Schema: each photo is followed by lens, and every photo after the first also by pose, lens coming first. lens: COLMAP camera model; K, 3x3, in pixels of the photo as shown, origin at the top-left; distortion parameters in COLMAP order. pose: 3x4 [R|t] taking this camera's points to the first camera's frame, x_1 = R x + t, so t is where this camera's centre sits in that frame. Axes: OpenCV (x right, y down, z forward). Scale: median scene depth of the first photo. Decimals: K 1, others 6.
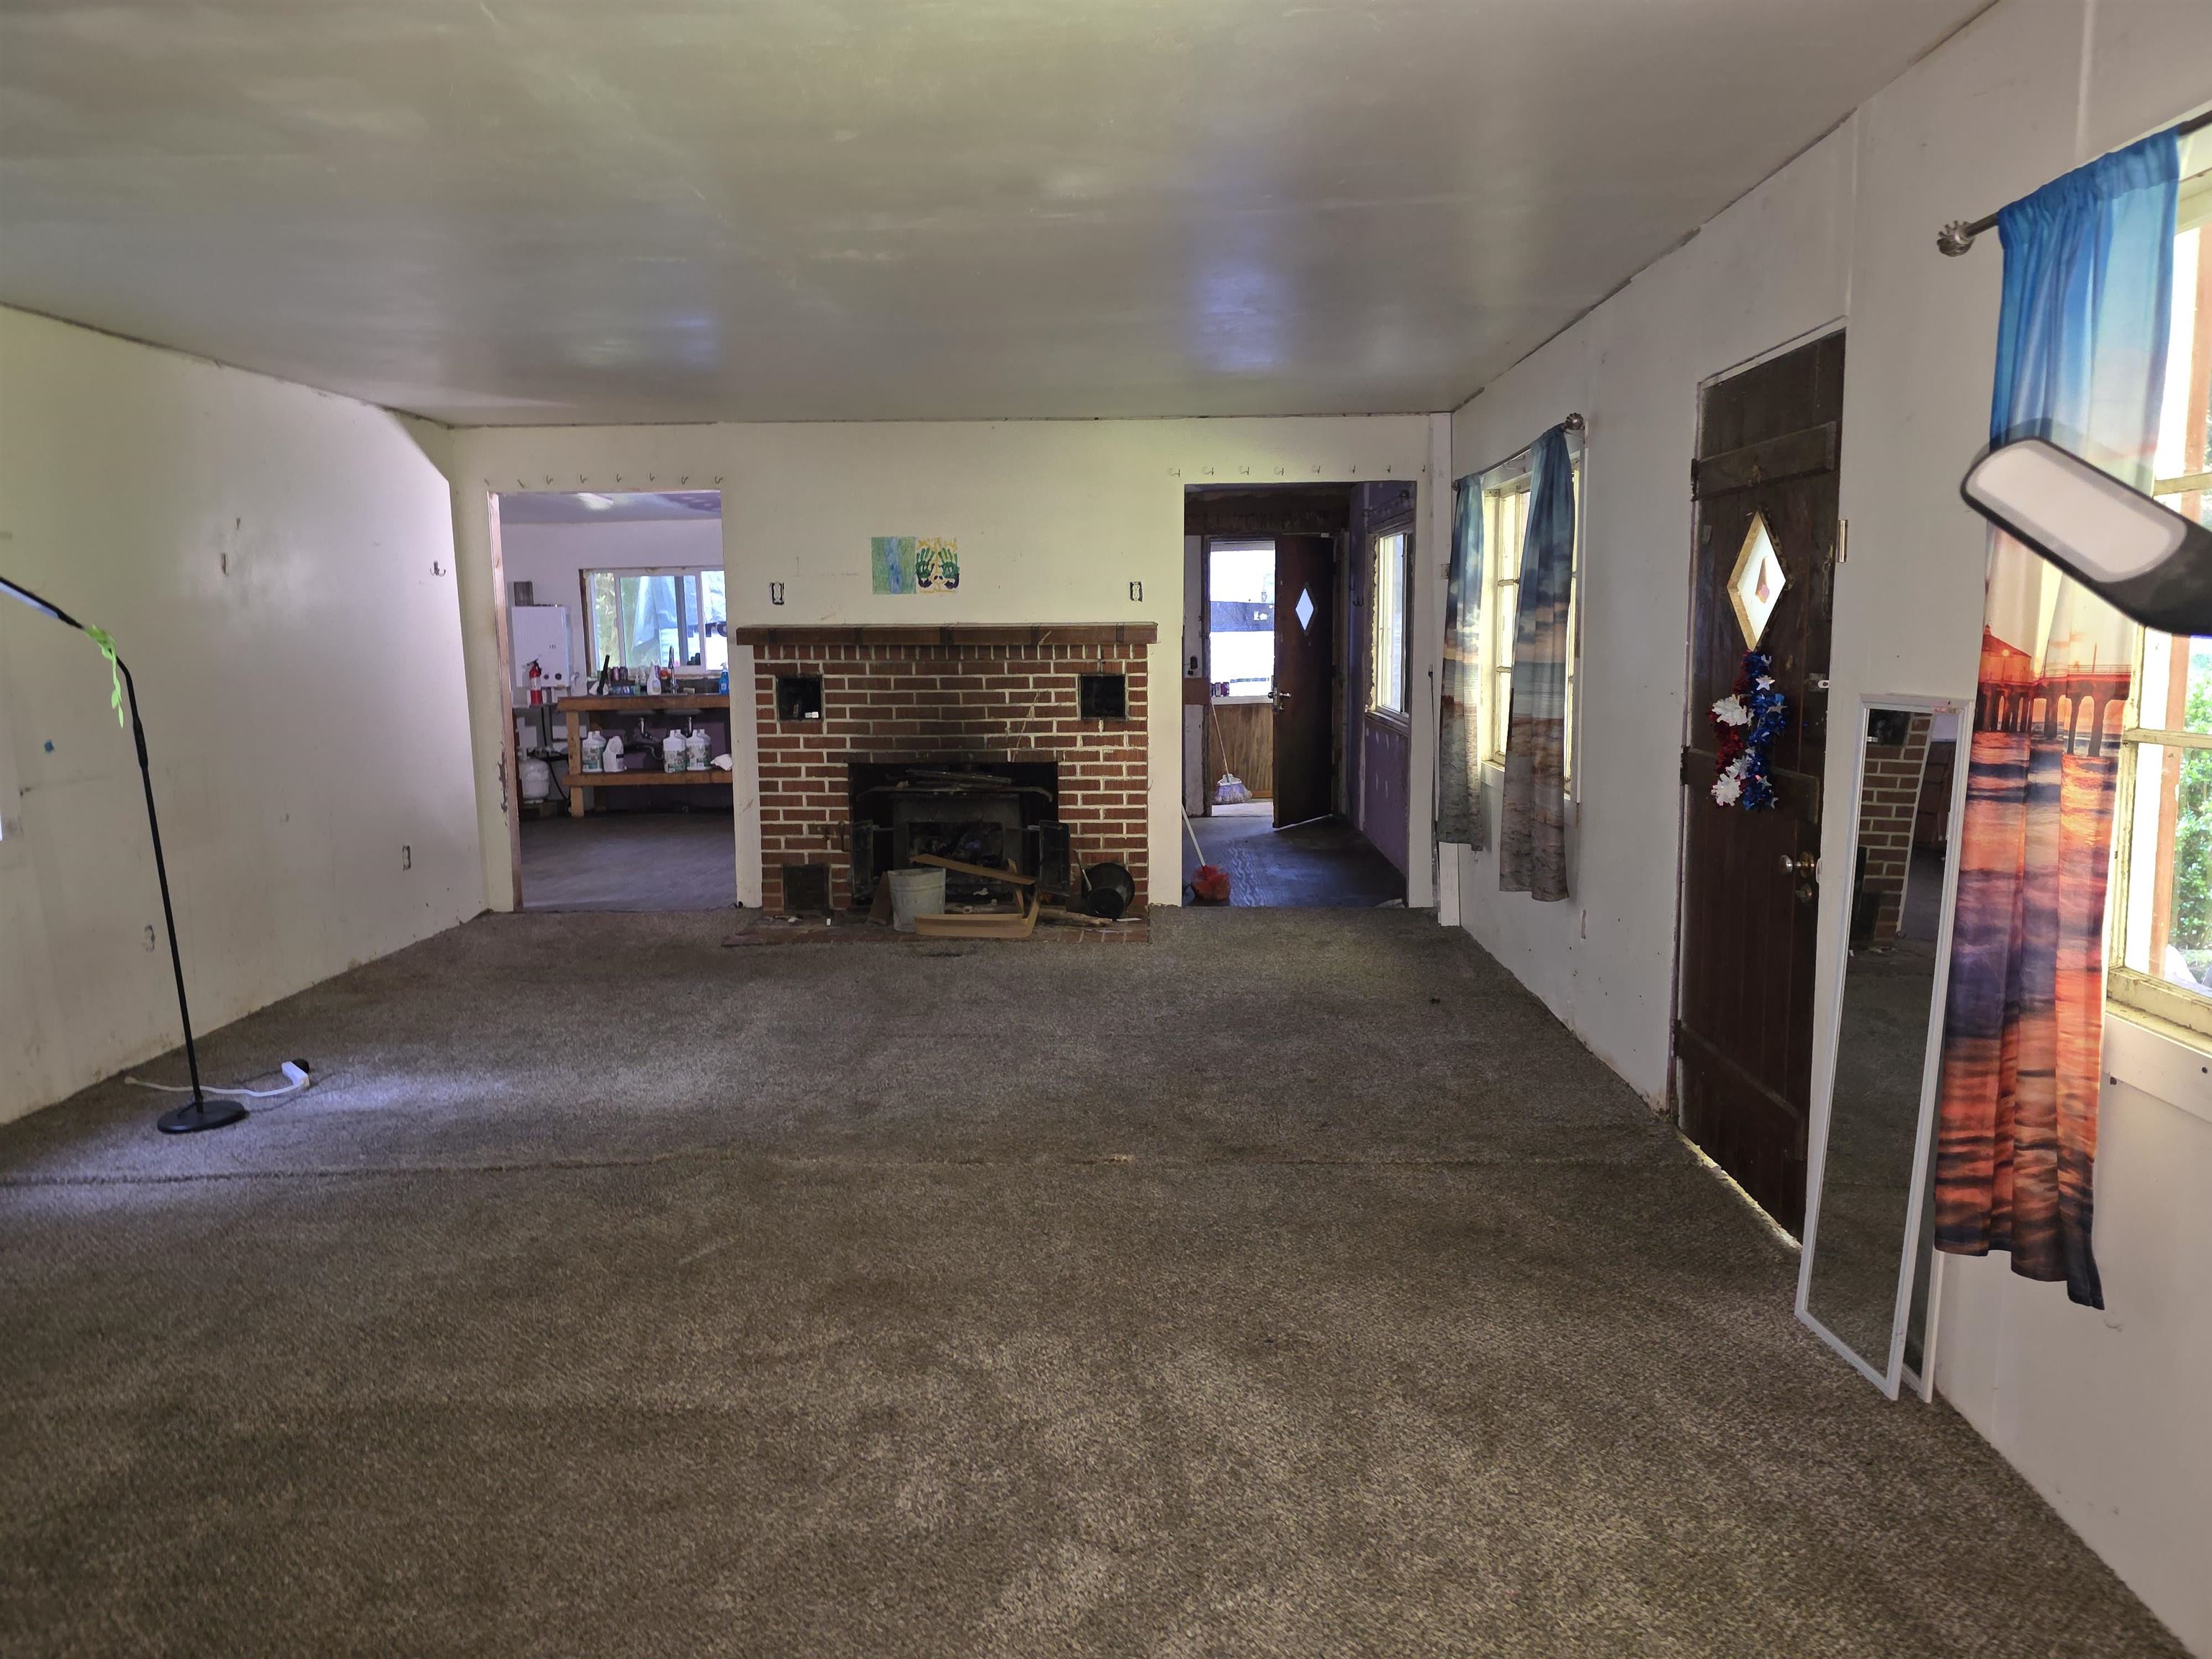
lens RADIAL K [[1470.4, 0, 1088.1], [0, 1470.4, 829.7], [0, 0, 1]] dist [0.089088, -0.050497]
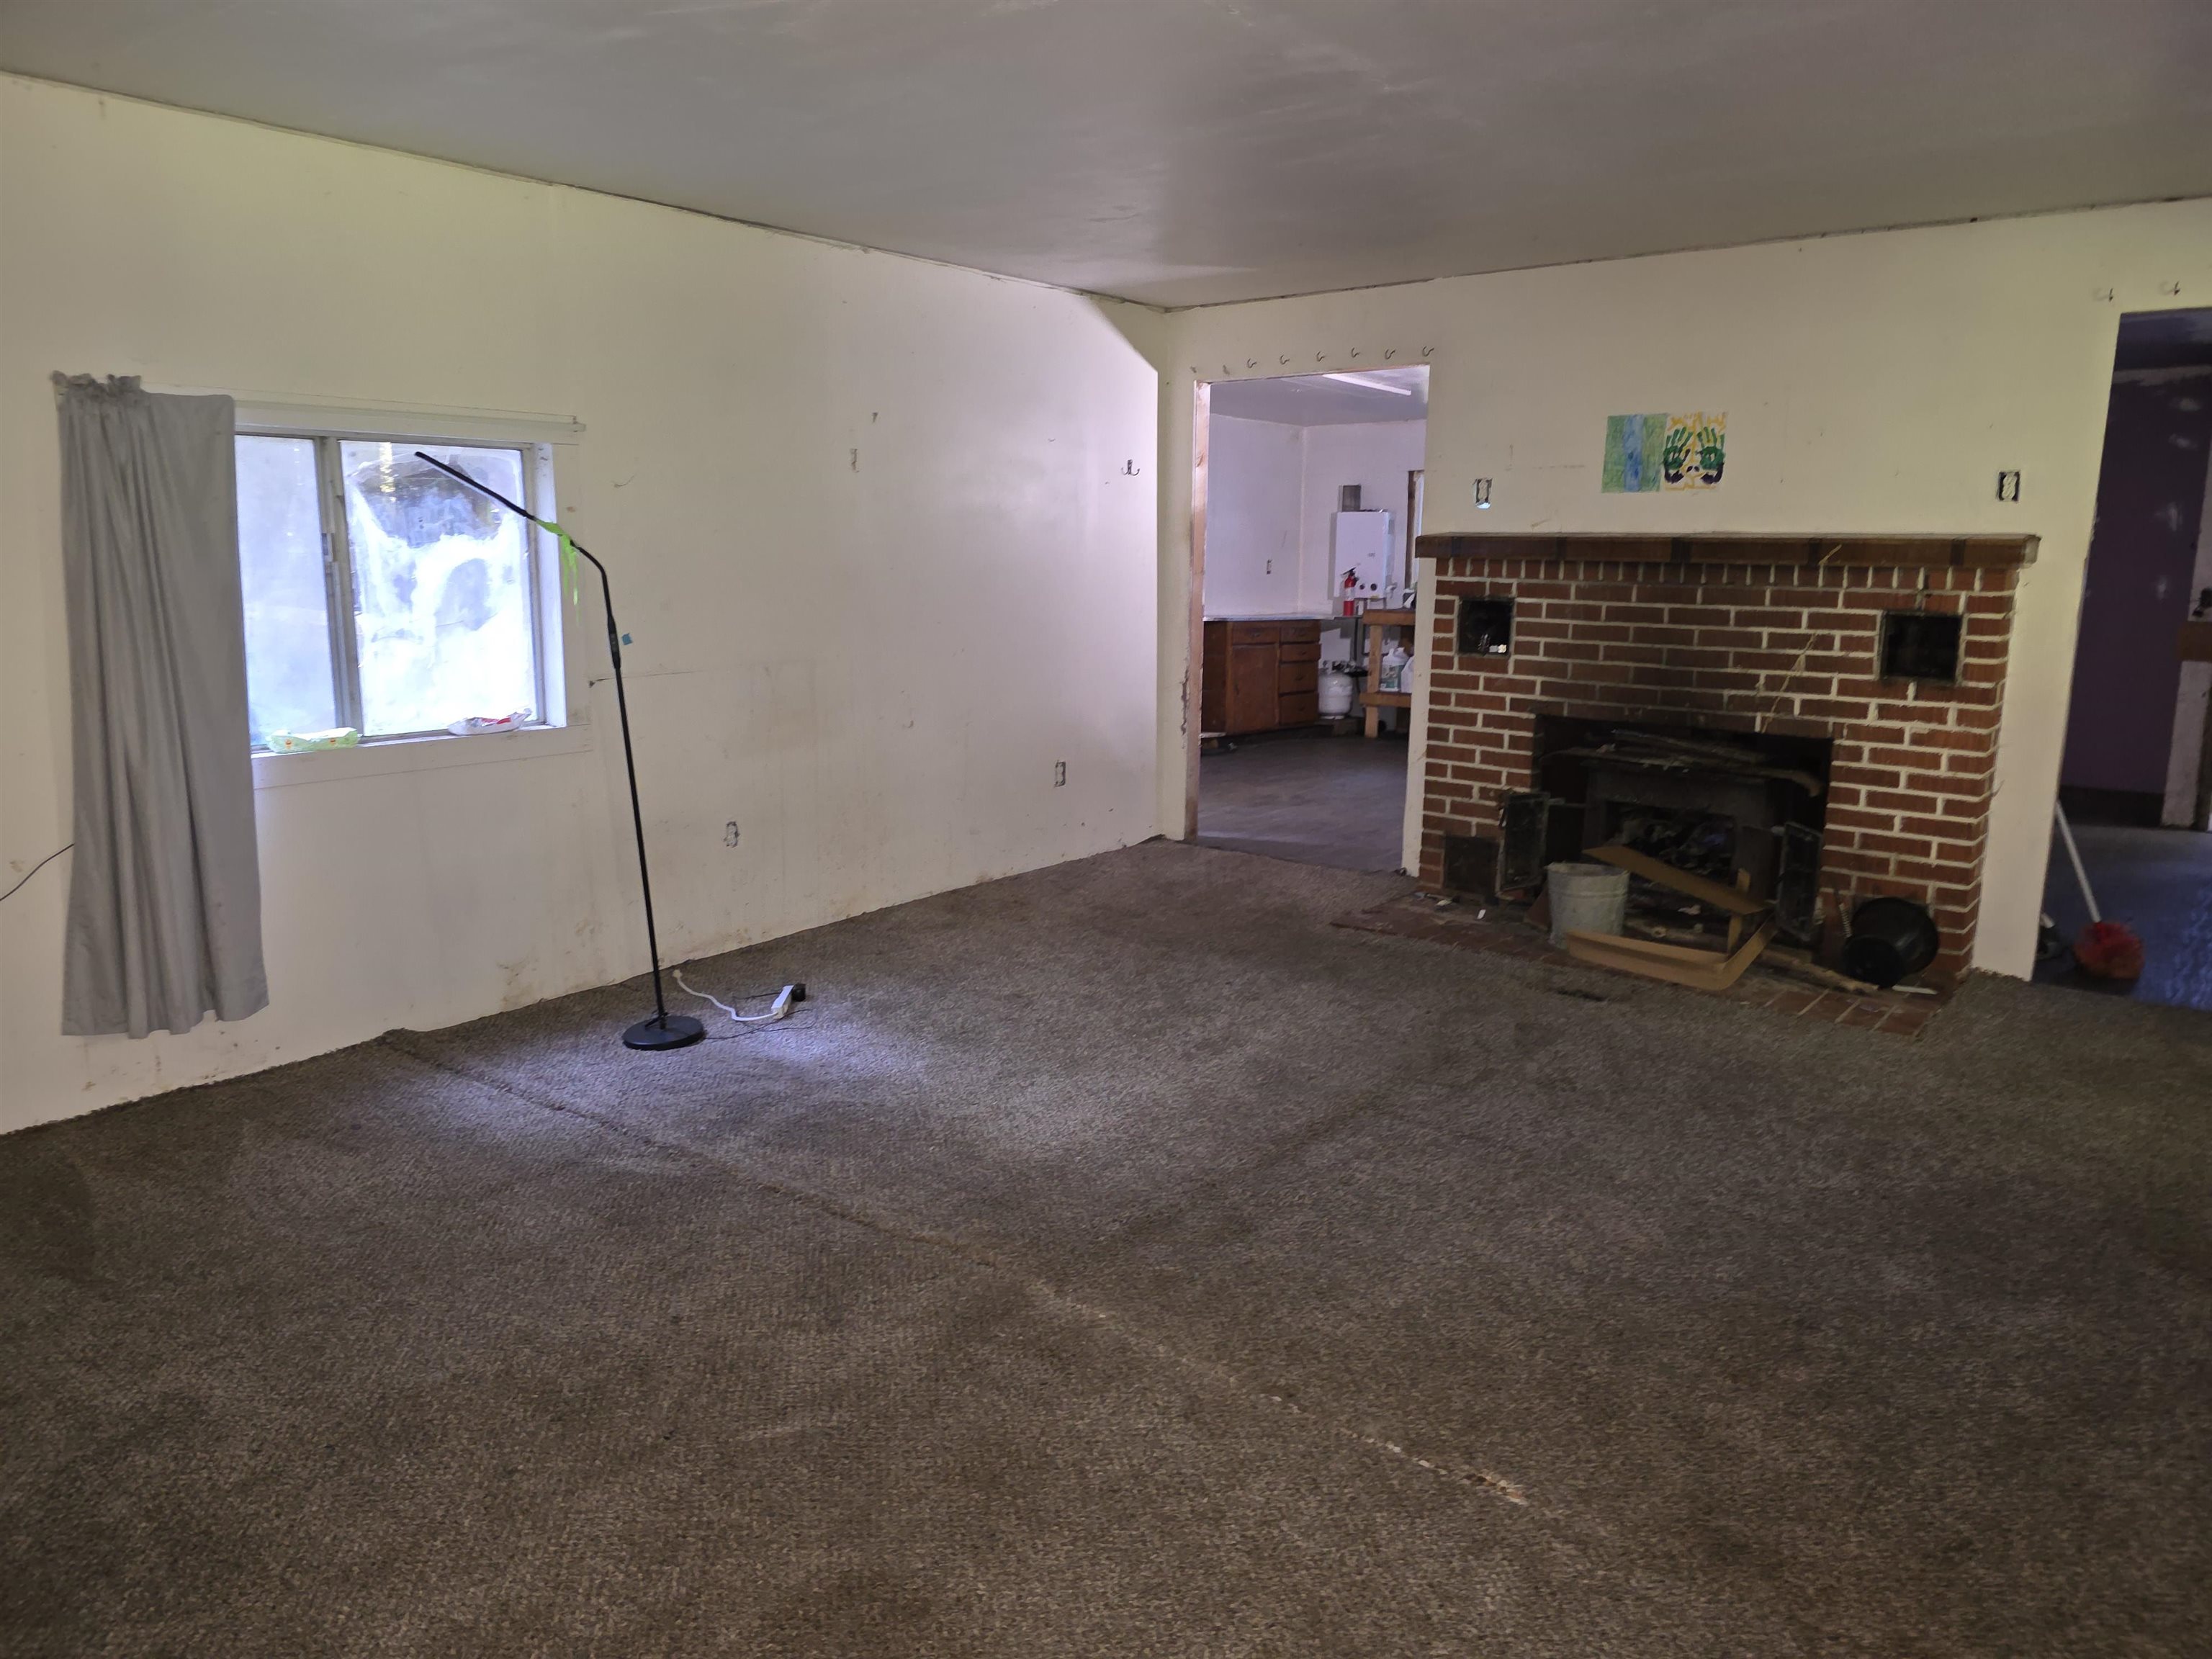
lens RADIAL K [[1470.4, 0, 1141.5], [0, 1470.4, 796.0], [0, 0, 1]] dist [0.089088, -0.050497]
pose [[0.814916, 0.122127, -0.566566, 0.113933], [-0.100983, 0.992514, 0.068696, -0.035389], [0.570714, 0.001232, 0.821148, 0.251429]]
